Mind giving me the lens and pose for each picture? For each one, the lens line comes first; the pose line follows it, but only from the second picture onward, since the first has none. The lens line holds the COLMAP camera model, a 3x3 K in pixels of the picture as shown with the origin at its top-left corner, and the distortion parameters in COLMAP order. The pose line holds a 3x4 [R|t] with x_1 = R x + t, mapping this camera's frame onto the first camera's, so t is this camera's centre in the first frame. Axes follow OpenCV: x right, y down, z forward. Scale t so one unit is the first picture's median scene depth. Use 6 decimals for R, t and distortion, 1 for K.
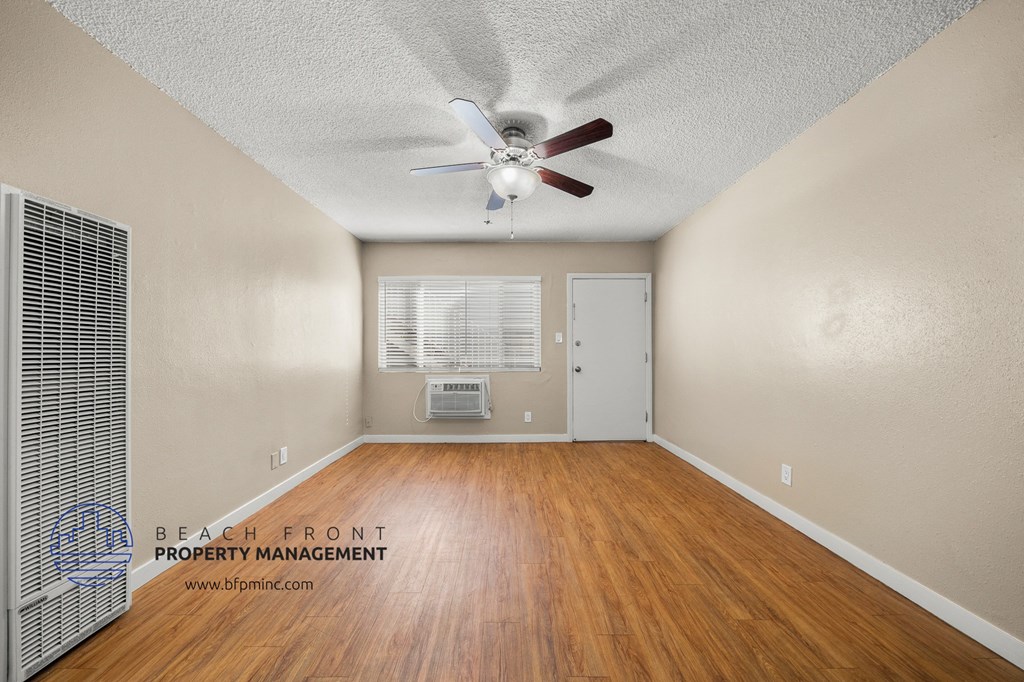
lens RADIAL K [[352.0, 0, 501.7], [0, 352.0, 346.7], [0, 0, 1]] dist [-0.005638, -0.000070]
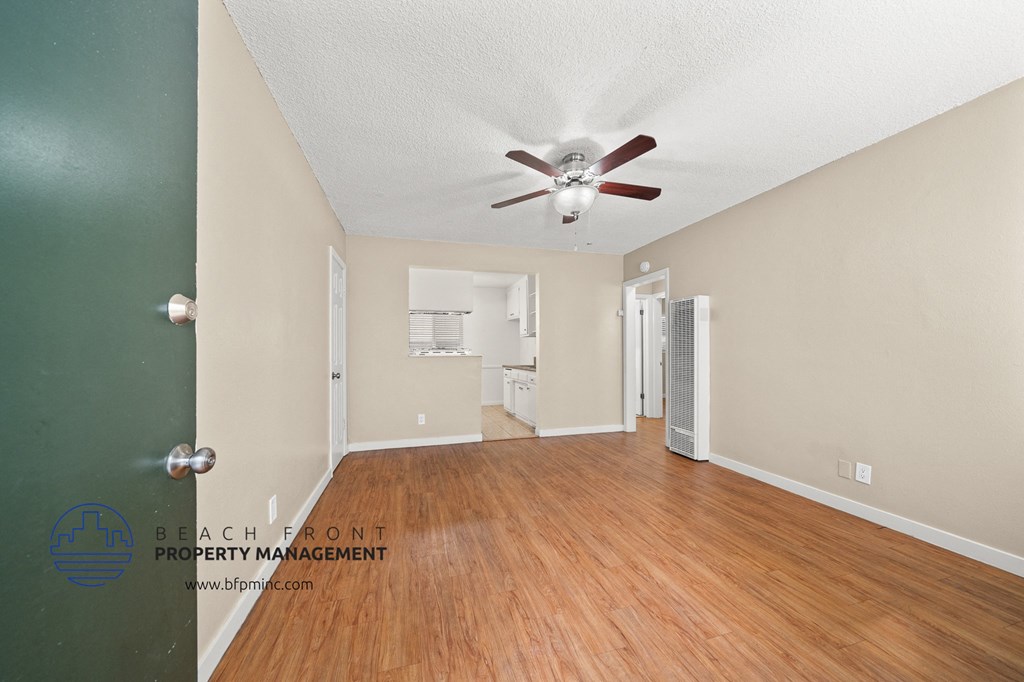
lens RADIAL K [[352.0, 0, 507.5], [0, 352.0, 347.3], [0, 0, 1]] dist [-0.005638, -0.000070]
pose [[-0.959565, 0.003369, -0.281466, 0.481489], [0.009256, 0.999765, -0.019591, 0.019063], [0.281334, -0.021404, -0.959371, 1.752799]]
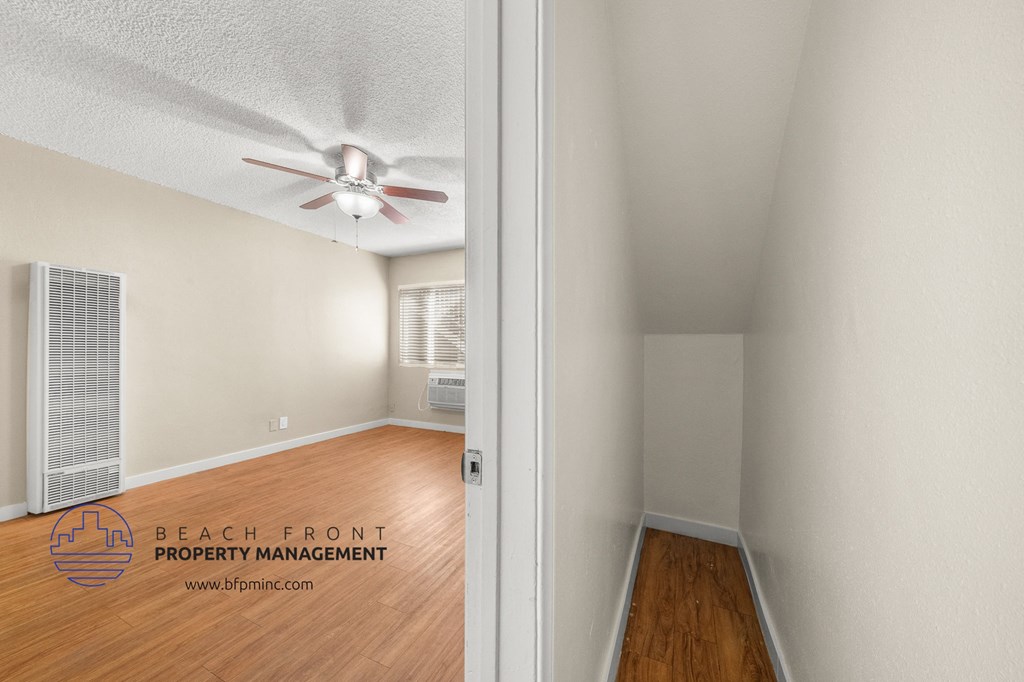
lens RADIAL K [[352.0, 0, 518.2], [0, 352.0, 350.1], [0, 0, 1]] dist [-0.005638, -0.000070]
pose [[0.914996, 0.007988, -0.403383, 0.870469], [-0.004204, 0.999938, 0.010267, 0.005181], [0.403441, -0.007698, 0.914973, 0.124461]]
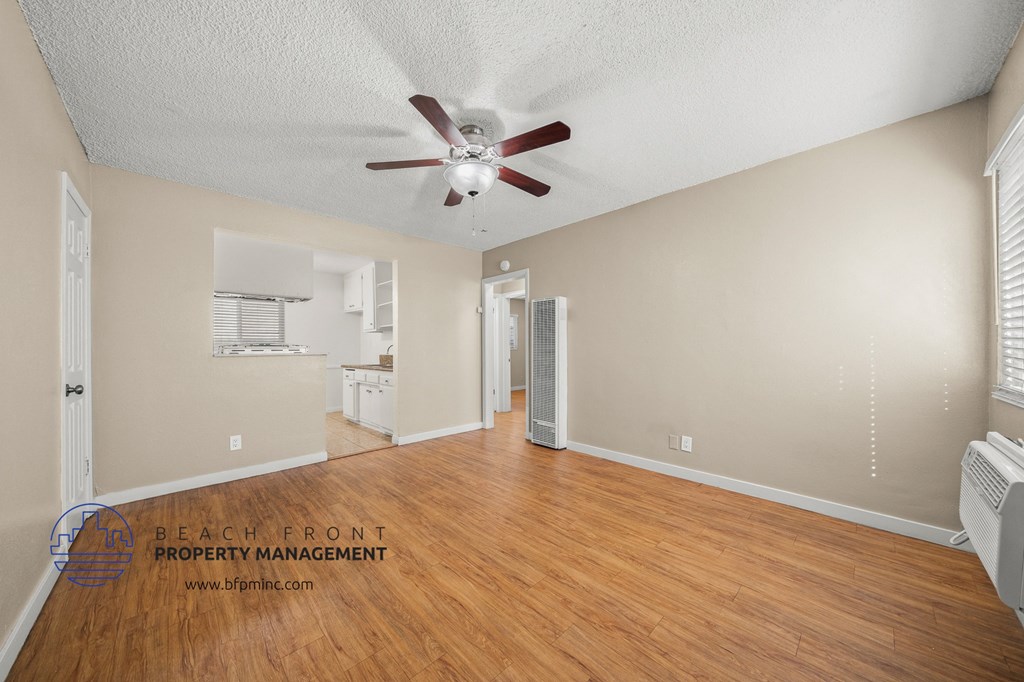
lens RADIAL K [[352.0, 0, 507.4], [0, 352.0, 345.2], [0, 0, 1]] dist [-0.005638, -0.000070]
pose [[-0.717729, 0.002511, -0.696318, 0.572034], [0.014900, 0.999820, -0.011753, 0.016814], [0.696163, -0.018810, -0.717637, 1.554919]]
